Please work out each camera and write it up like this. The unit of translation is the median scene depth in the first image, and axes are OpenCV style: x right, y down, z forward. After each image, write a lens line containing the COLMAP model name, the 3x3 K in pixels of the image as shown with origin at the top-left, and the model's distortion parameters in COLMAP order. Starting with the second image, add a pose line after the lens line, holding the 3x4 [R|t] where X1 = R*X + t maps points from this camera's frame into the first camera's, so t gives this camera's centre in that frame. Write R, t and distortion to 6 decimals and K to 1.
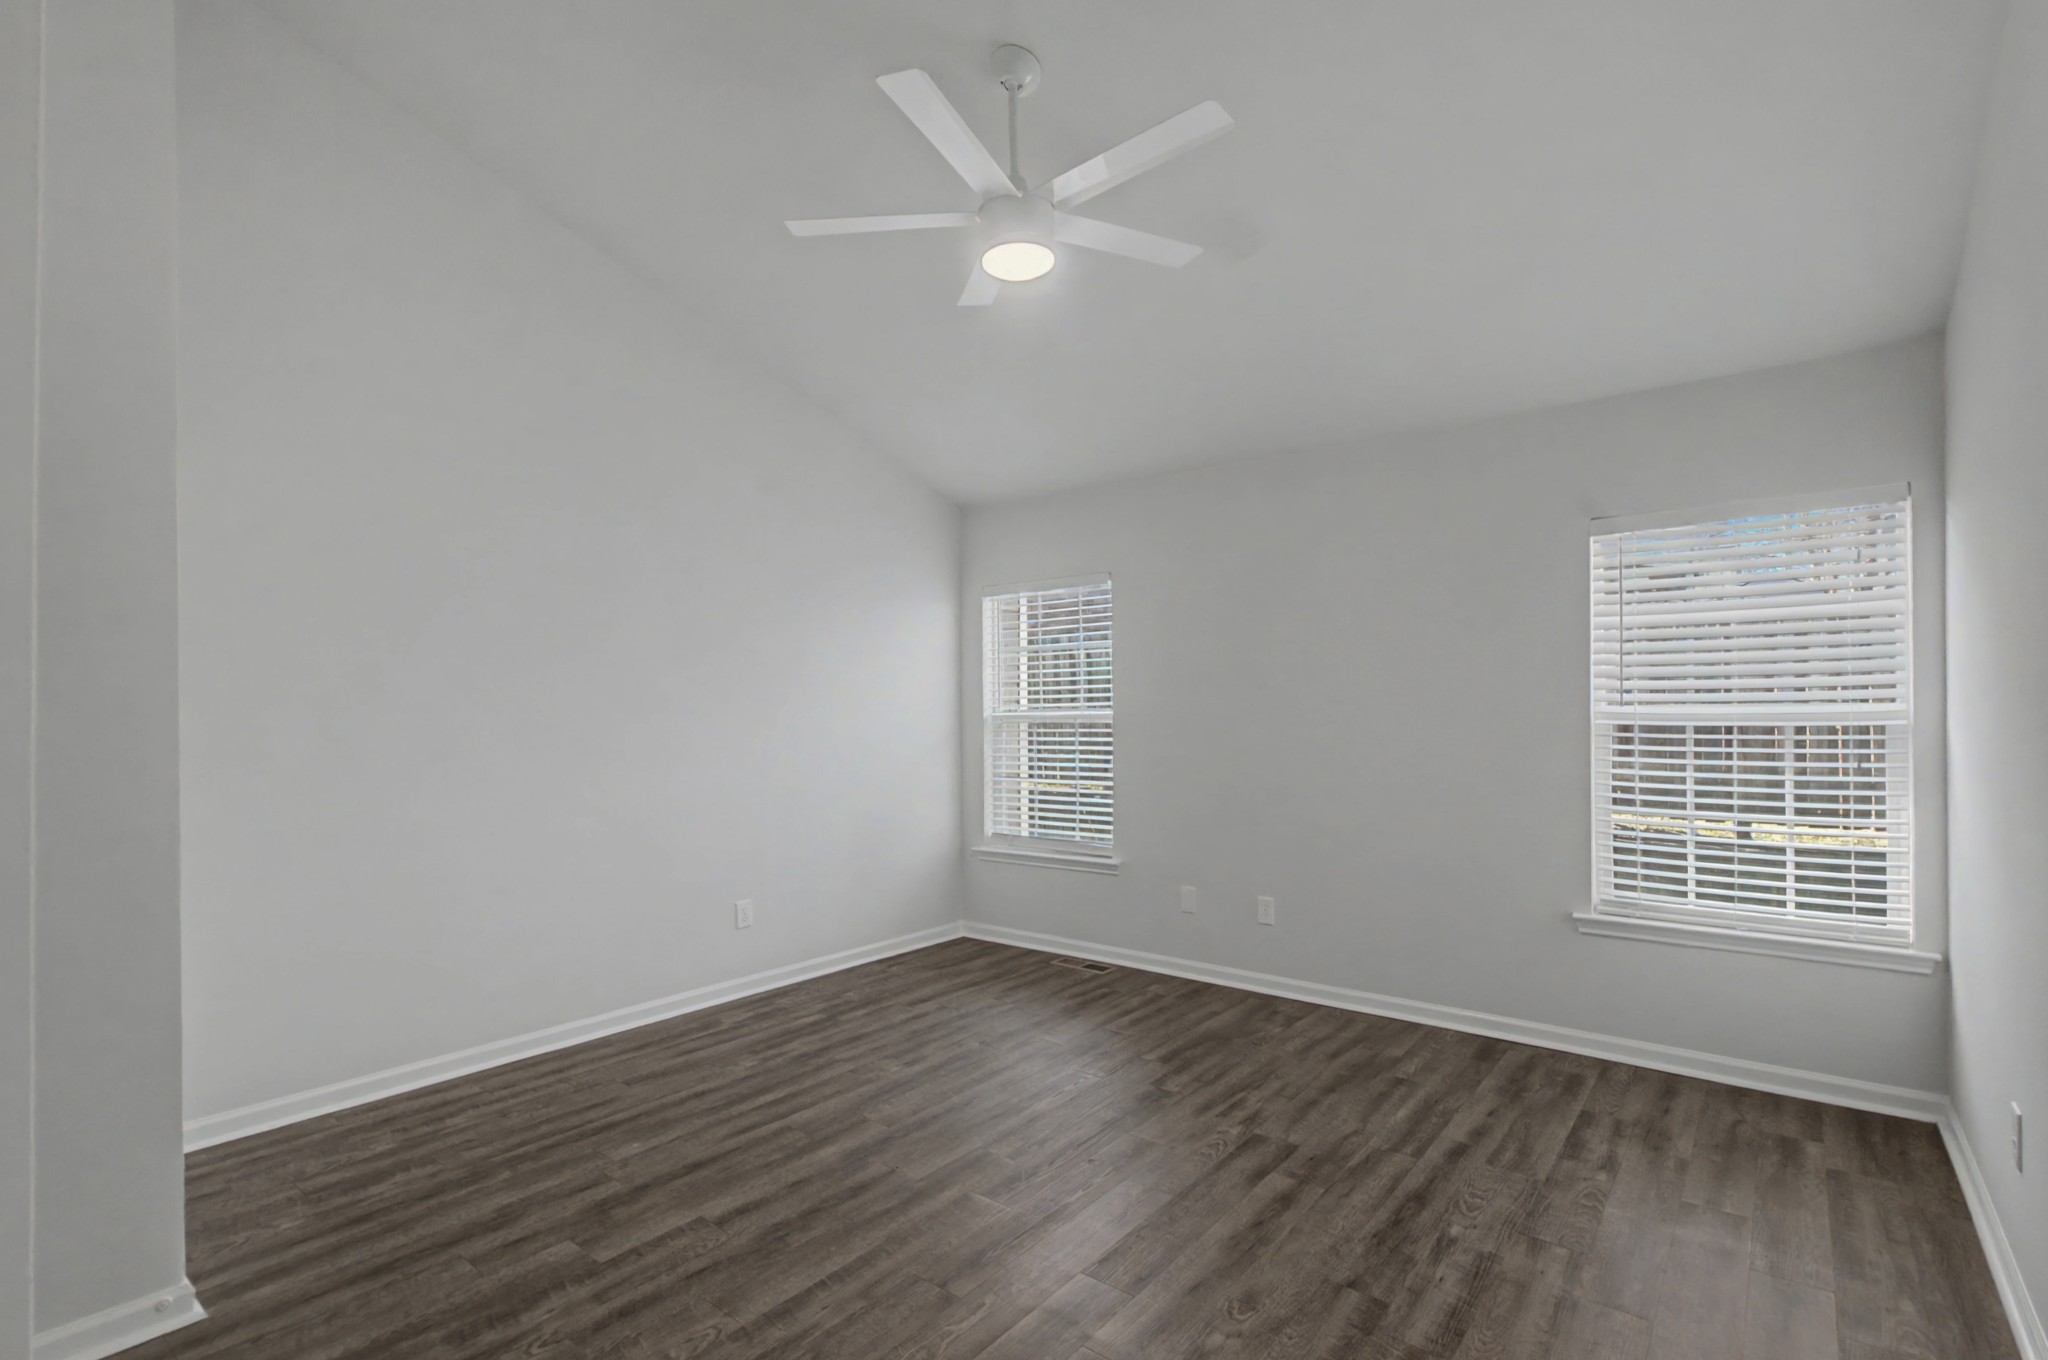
lens RADIAL K [[912.8, 0, 1024.0], [0, 912.8, 680.0], [0, 0, 1]] dist [0.004273, 0.000146]
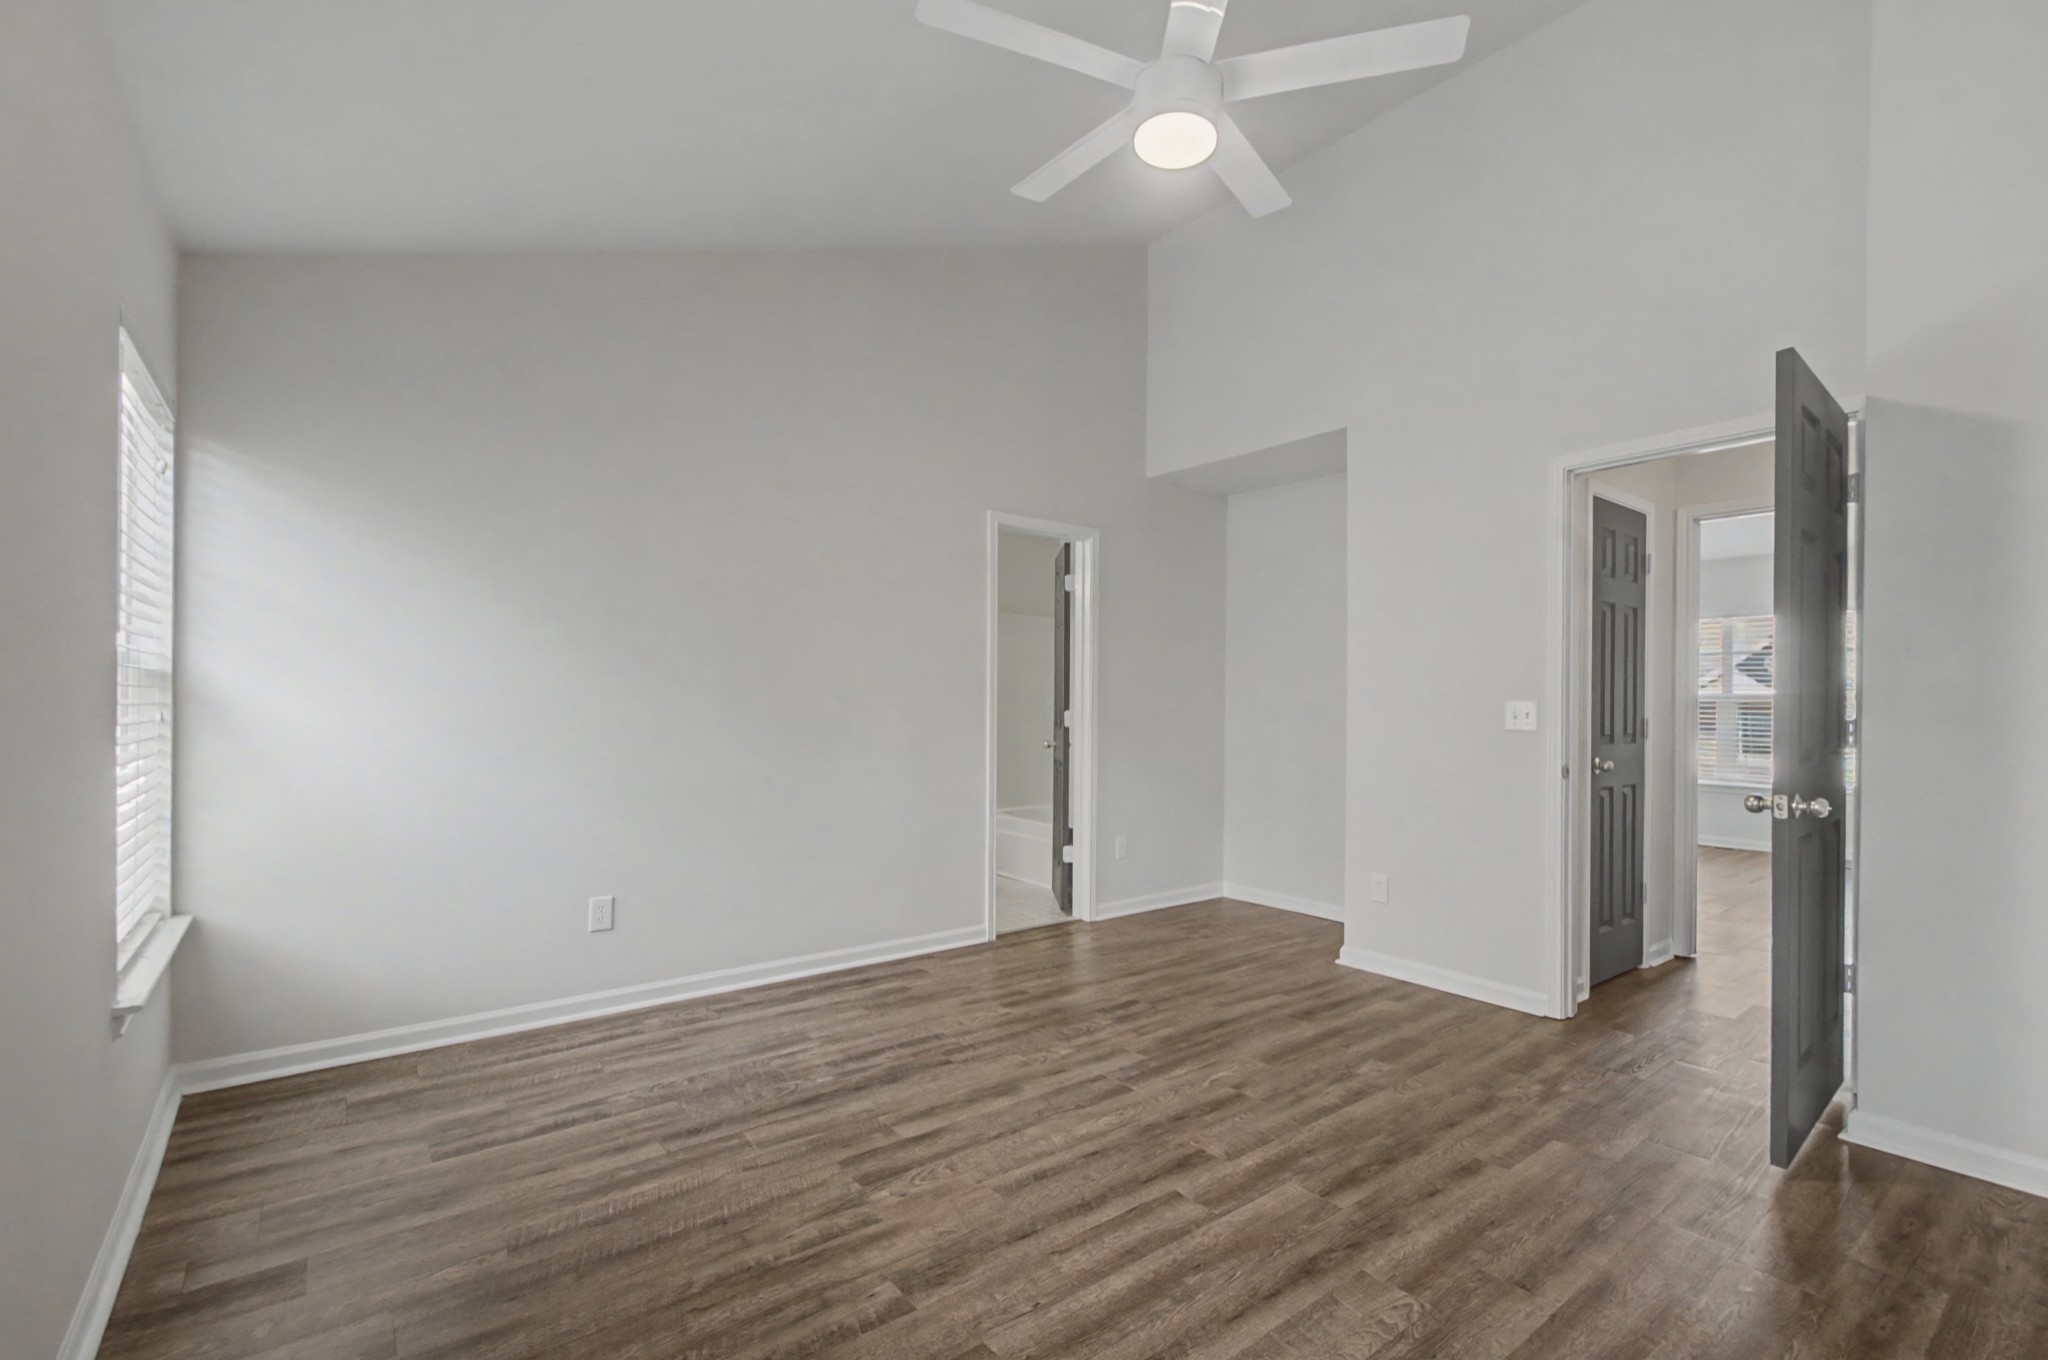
lens RADIAL K [[912.8, 0, 1024.0], [0, 912.8, 680.0], [0, 0, 1]] dist [0.004273, 0.000146]
pose [[-0.972993, 0.005838, 0.230760, -0.070618], [-0.007433, 0.998369, -0.056600, 0.108581], [-0.230714, -0.056786, -0.971363, 1.856521]]
